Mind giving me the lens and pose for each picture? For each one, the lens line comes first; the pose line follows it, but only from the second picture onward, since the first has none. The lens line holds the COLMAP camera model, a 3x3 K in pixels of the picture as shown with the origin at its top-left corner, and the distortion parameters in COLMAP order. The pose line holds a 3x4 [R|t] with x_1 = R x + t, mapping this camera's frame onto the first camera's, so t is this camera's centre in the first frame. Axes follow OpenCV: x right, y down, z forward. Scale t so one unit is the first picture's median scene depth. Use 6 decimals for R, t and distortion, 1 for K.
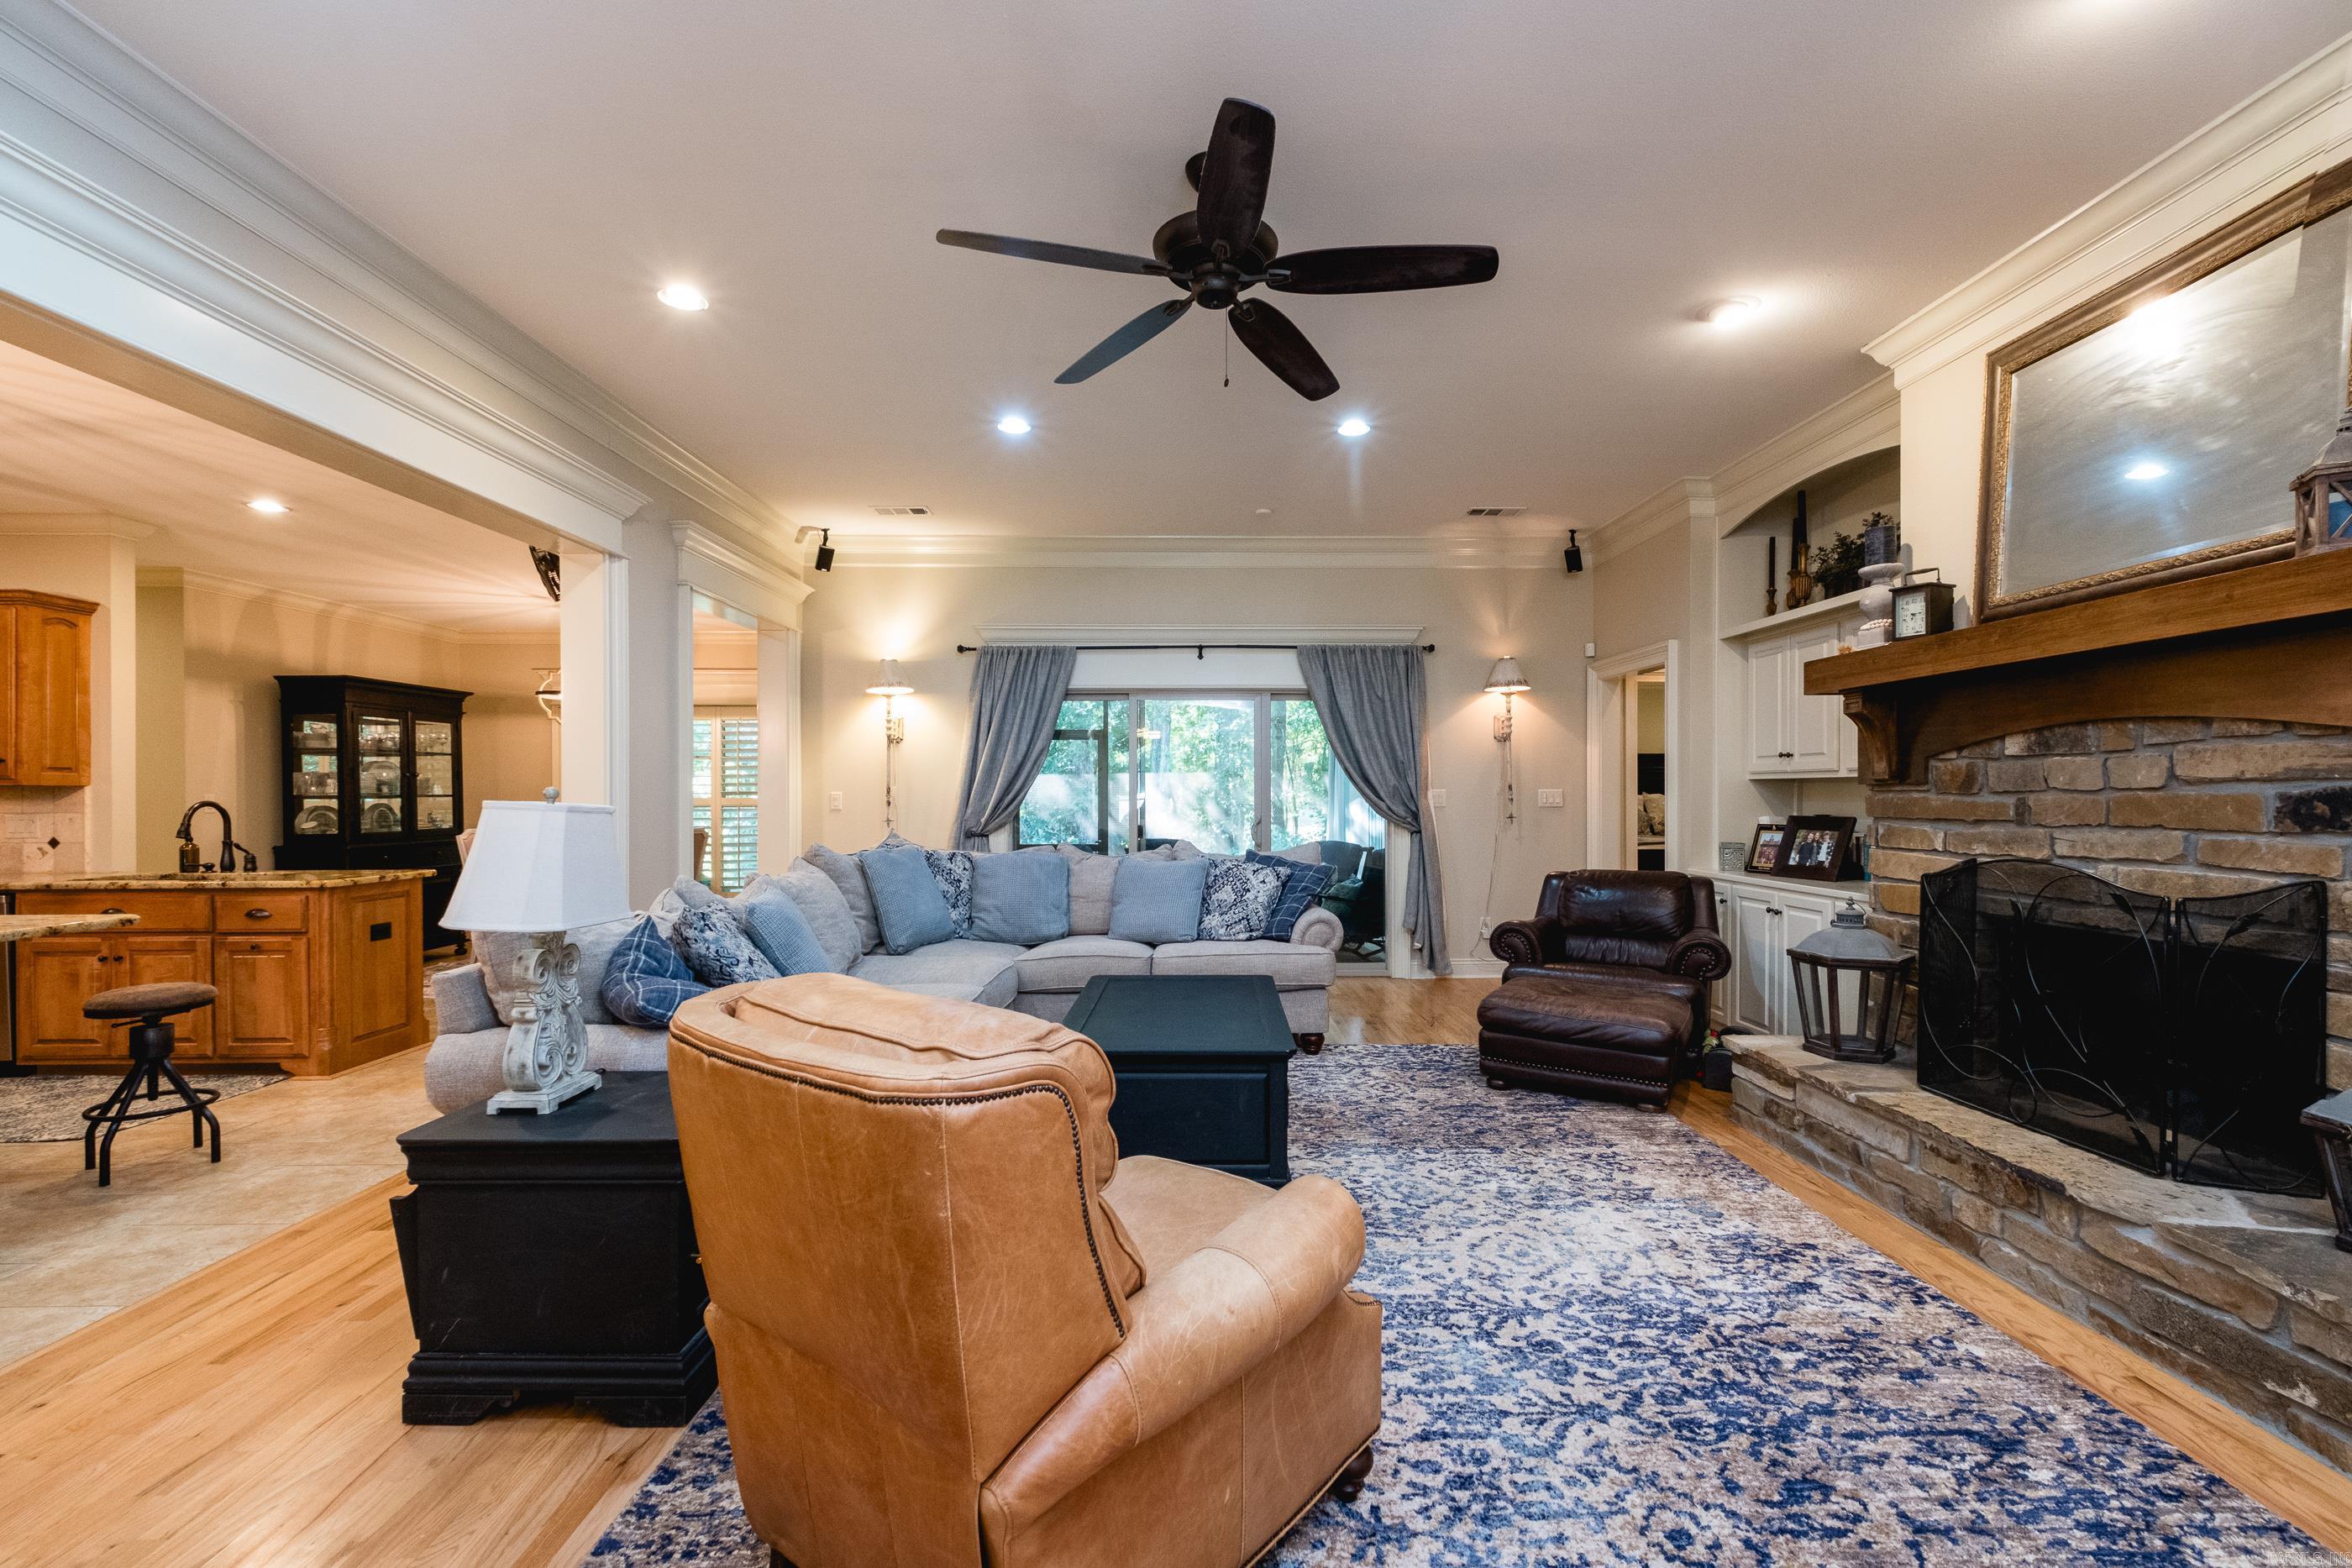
lens RADIAL K [[1017.7, 0, 1189.7], [0, 1017.7, 800.6], [0, 0, 1]] dist [0.009410, -0.006931]
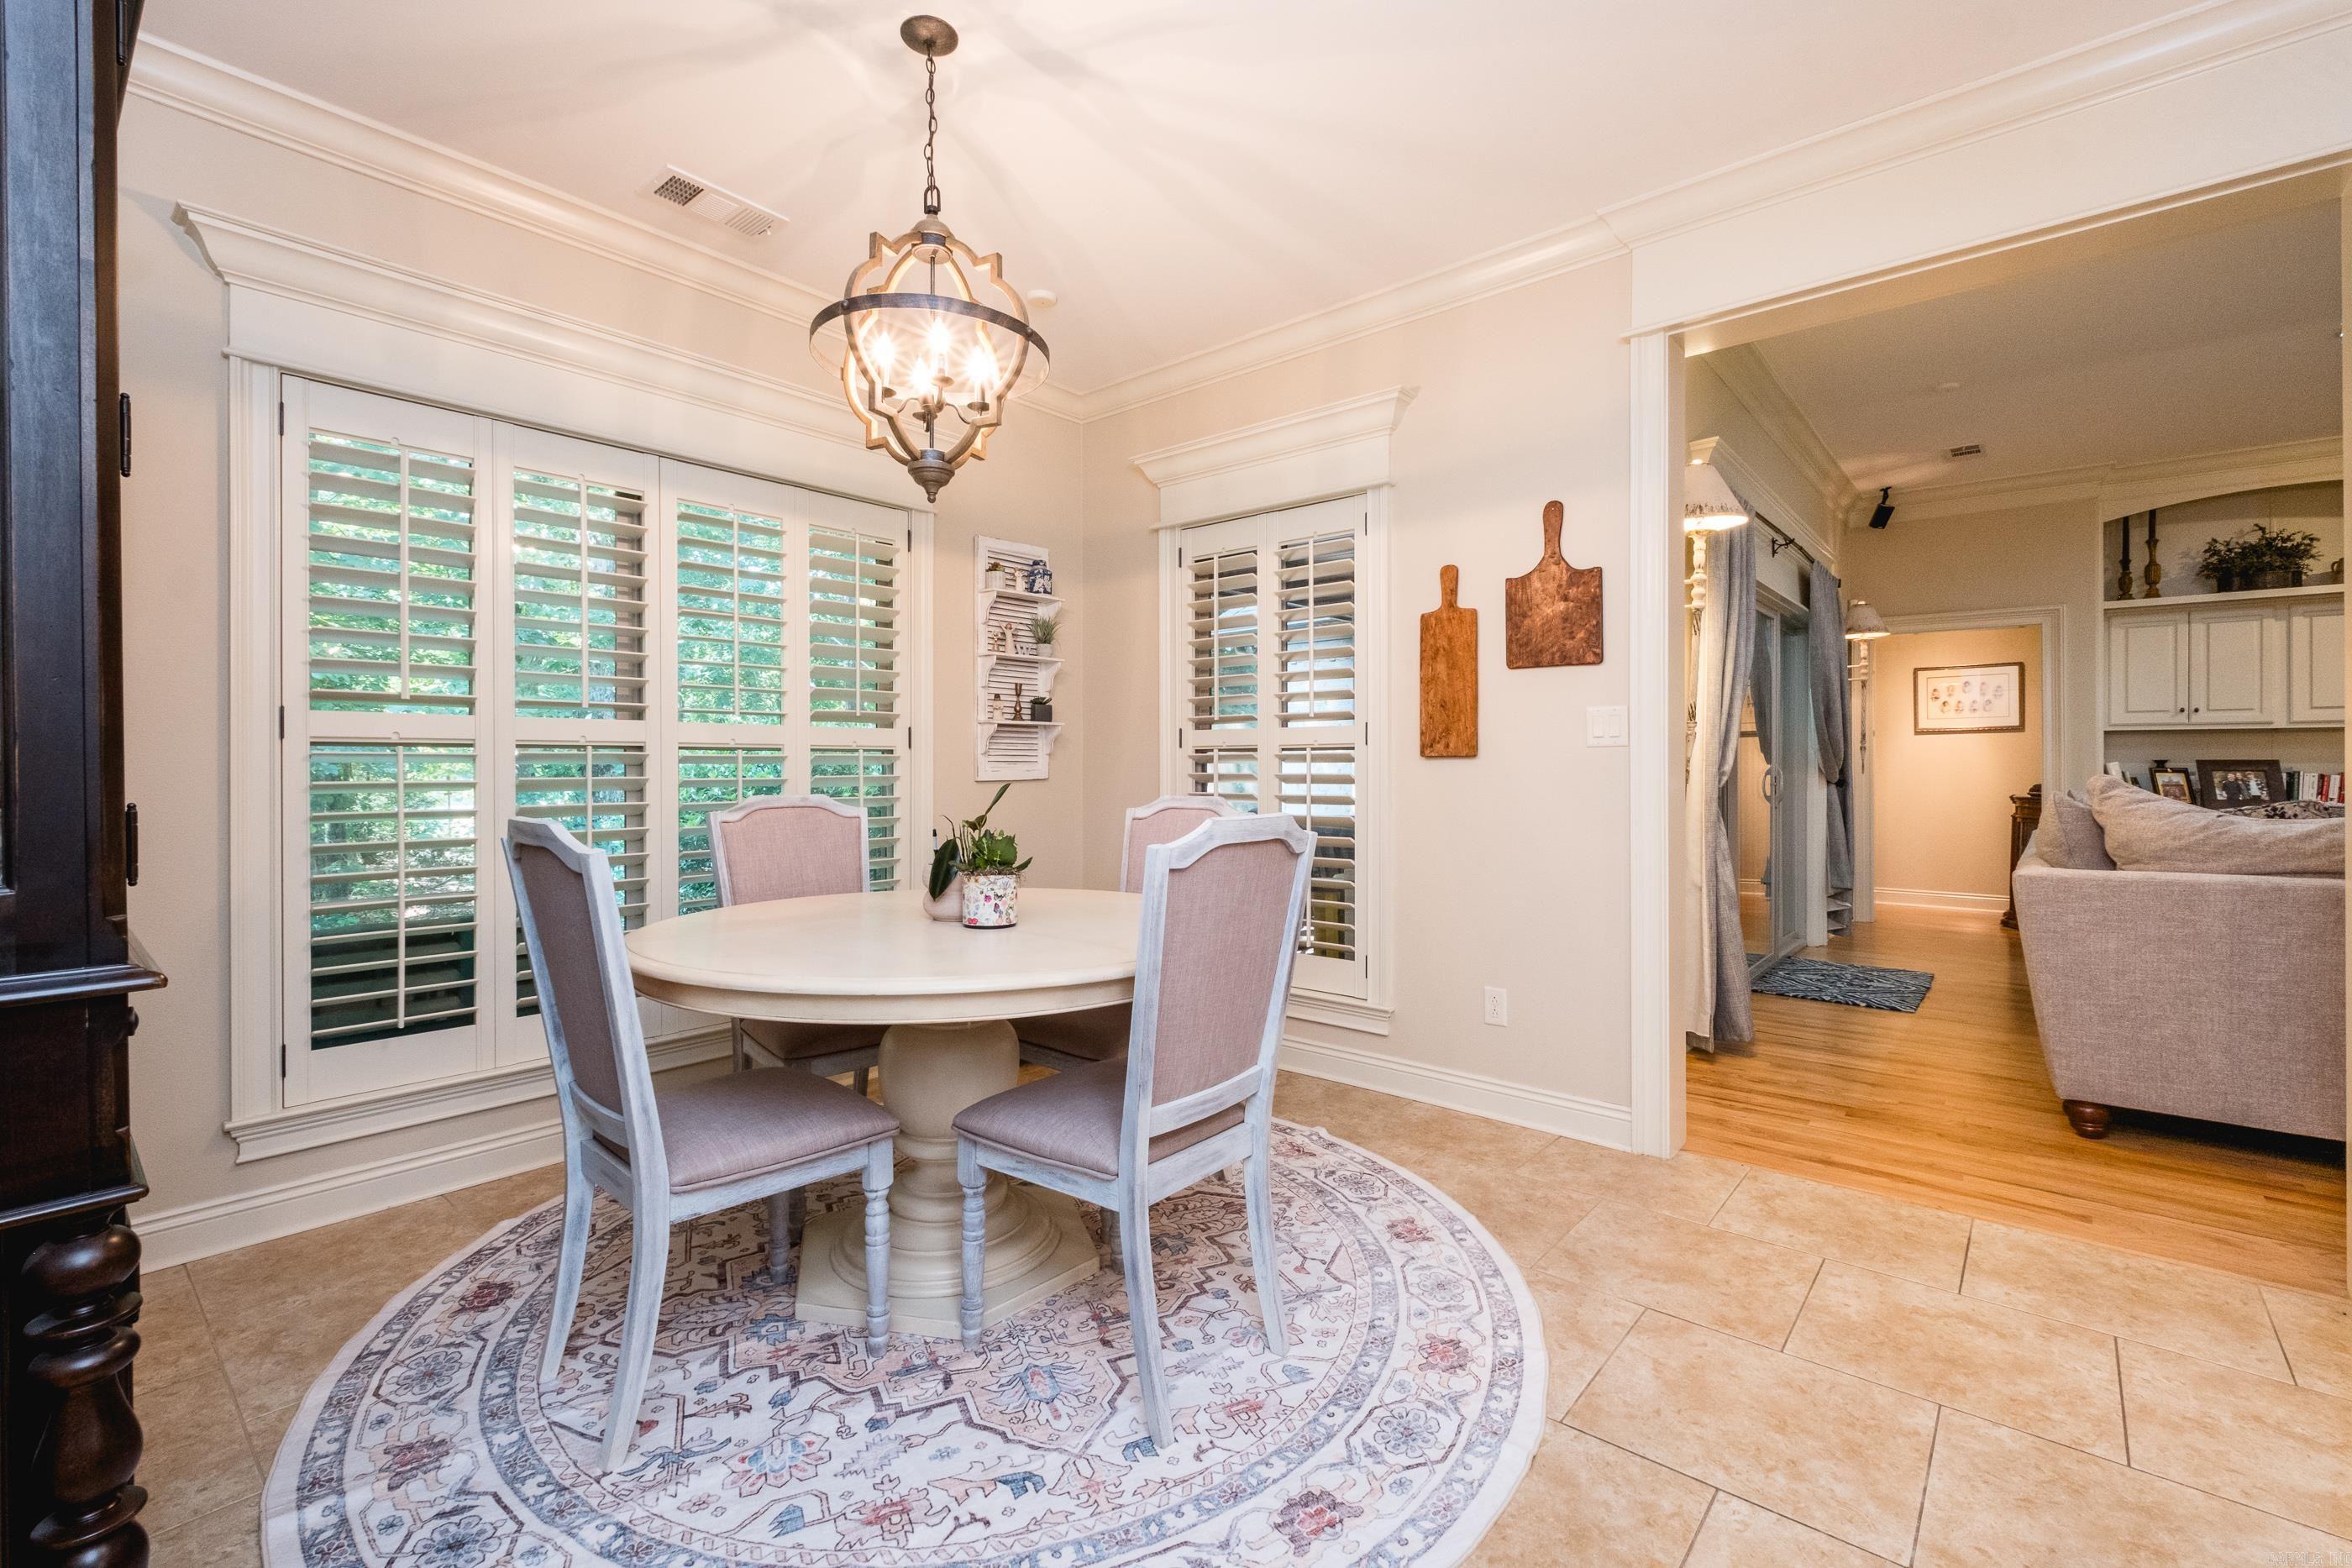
lens RADIAL K [[1018.2, 0, 1172.0], [0, 1018.2, 767.4], [0, 0, 1]] dist [-0.002607, -0.001314]
pose [[0.668180, 0.001963, 0.743997, -1.203130], [0.002996, 0.999981, -0.005330, 0.028334], [-0.743993, 0.005790, 0.668162, 1.172843]]
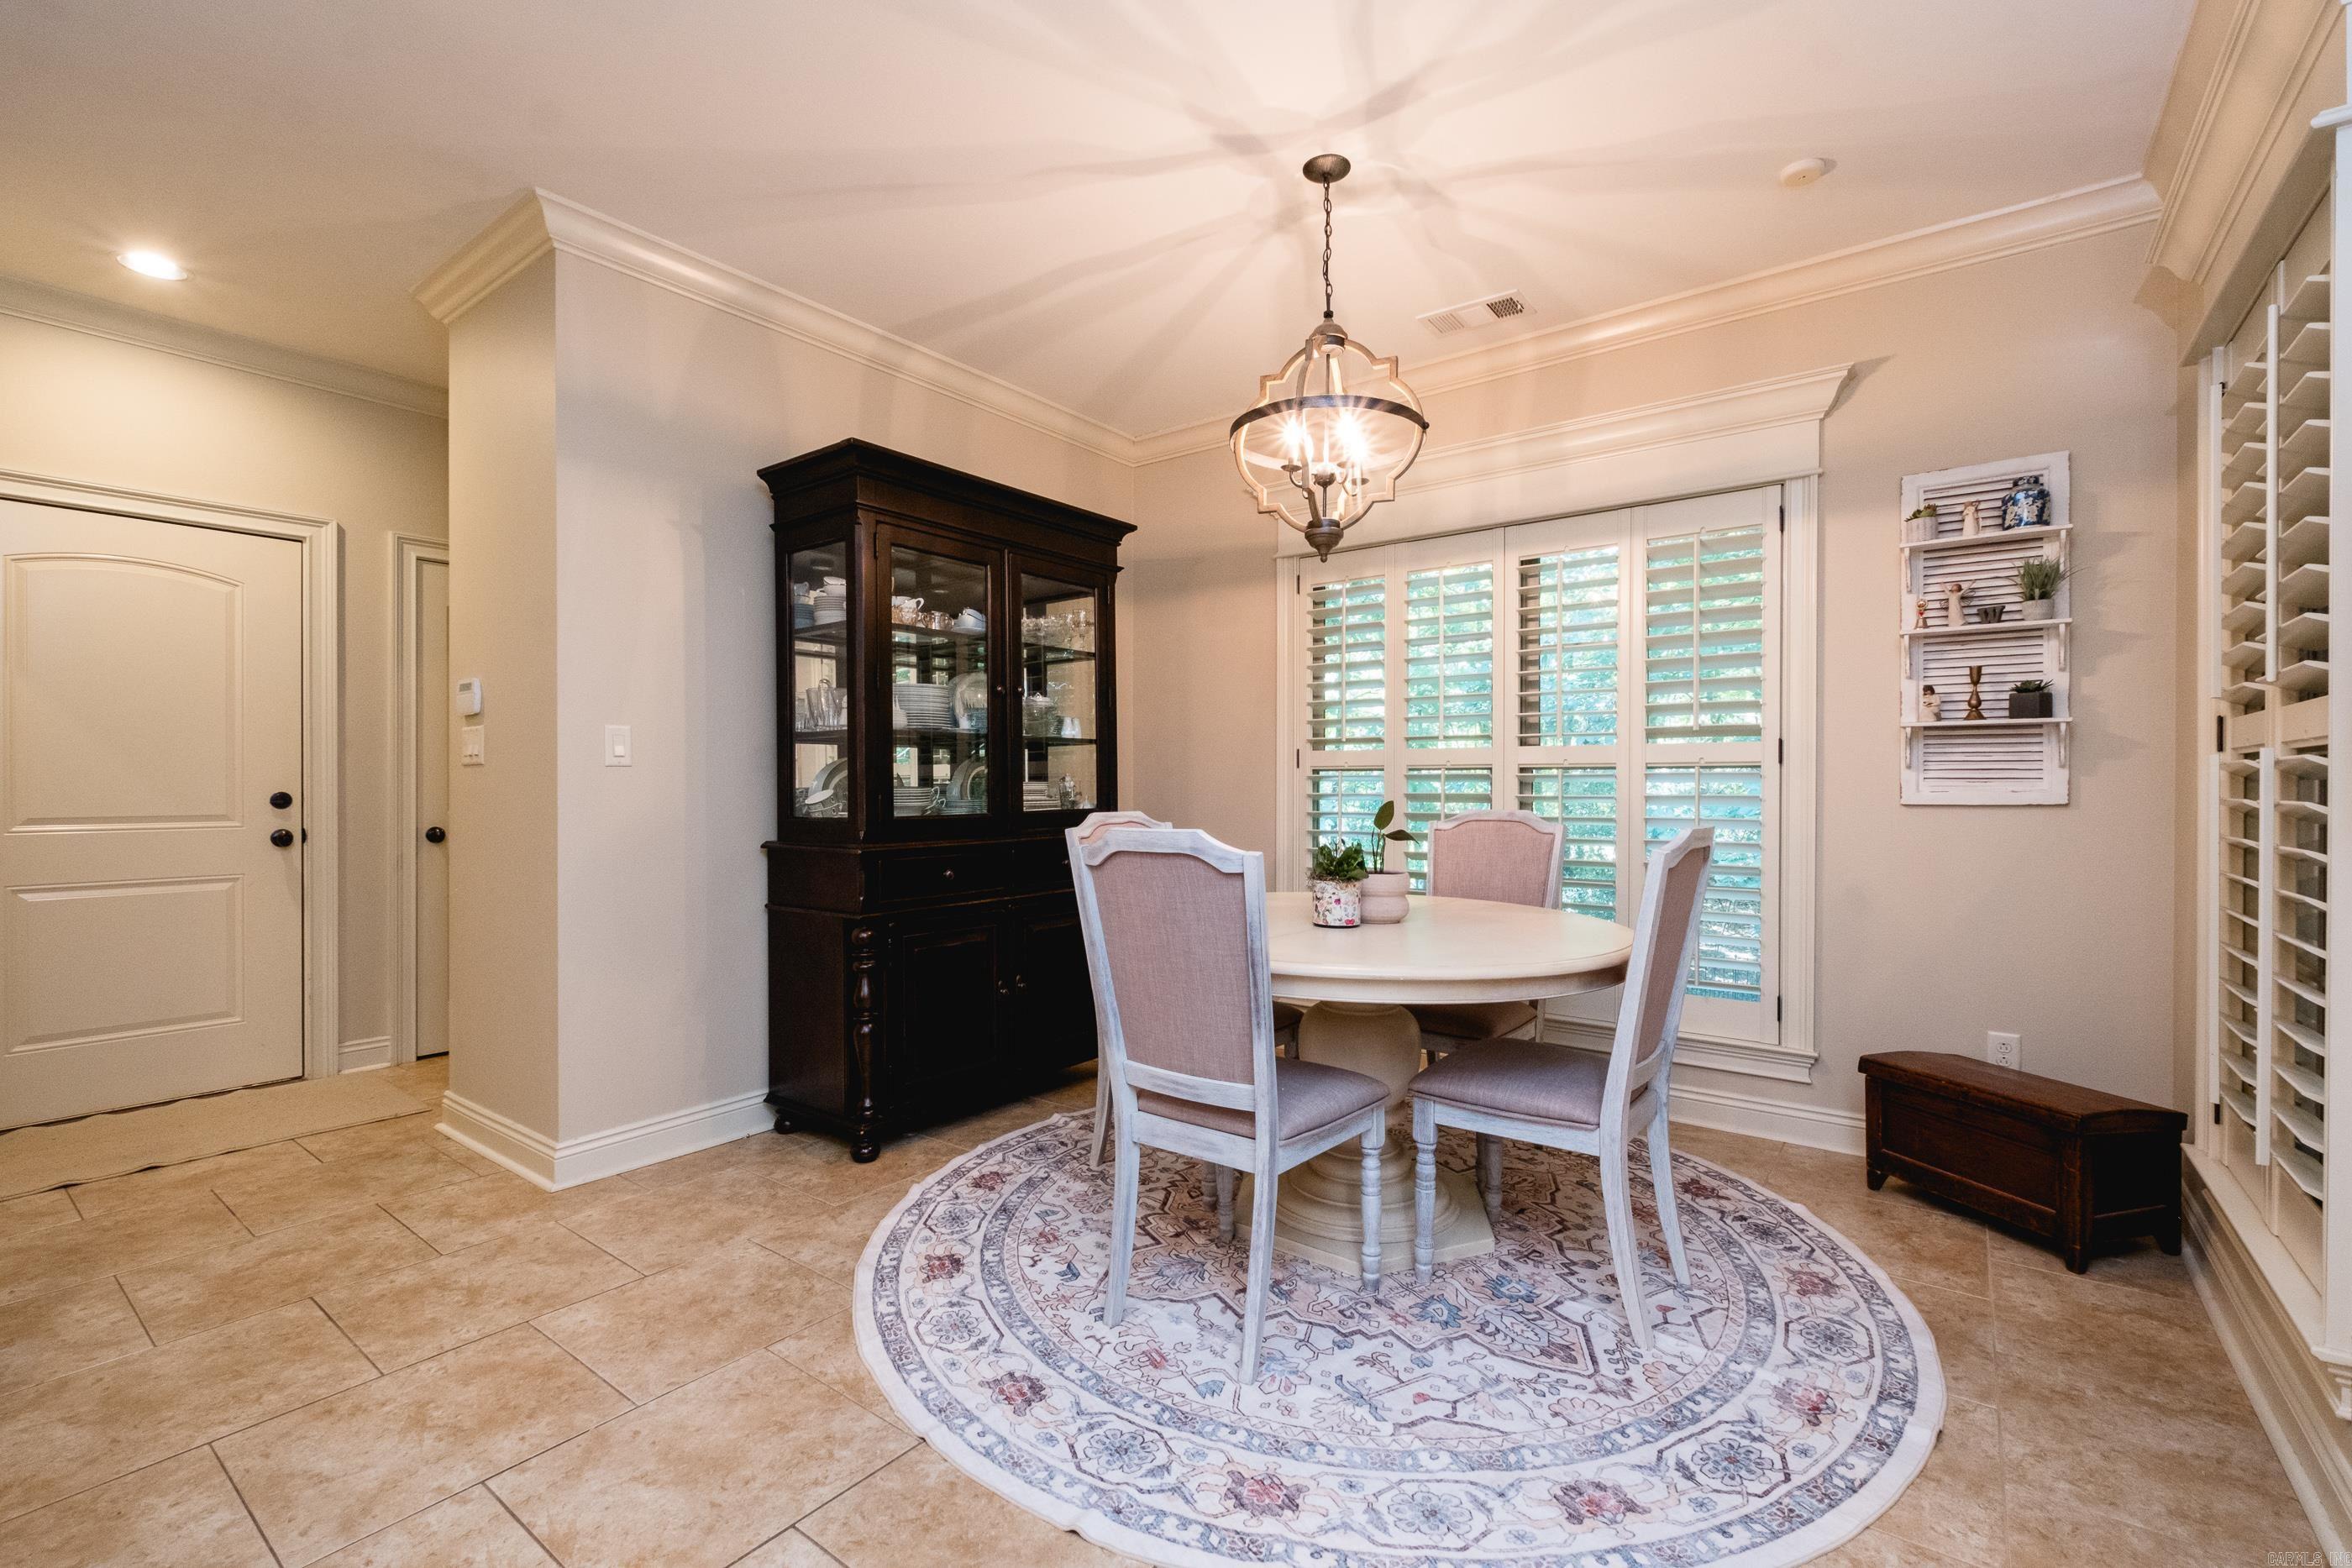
lens RADIAL K [[1011.6, 0, 1181.4], [0, 1011.6, 783.8], [0, 0, 1]] dist [0.002563, -0.003144]
pose [[0.786036, 0.005578, -0.618155, -0.662793], [-0.006776, 0.999977, 0.000407, 0.024880], [0.618143, 0.003869, 0.786056, 1.085772]]
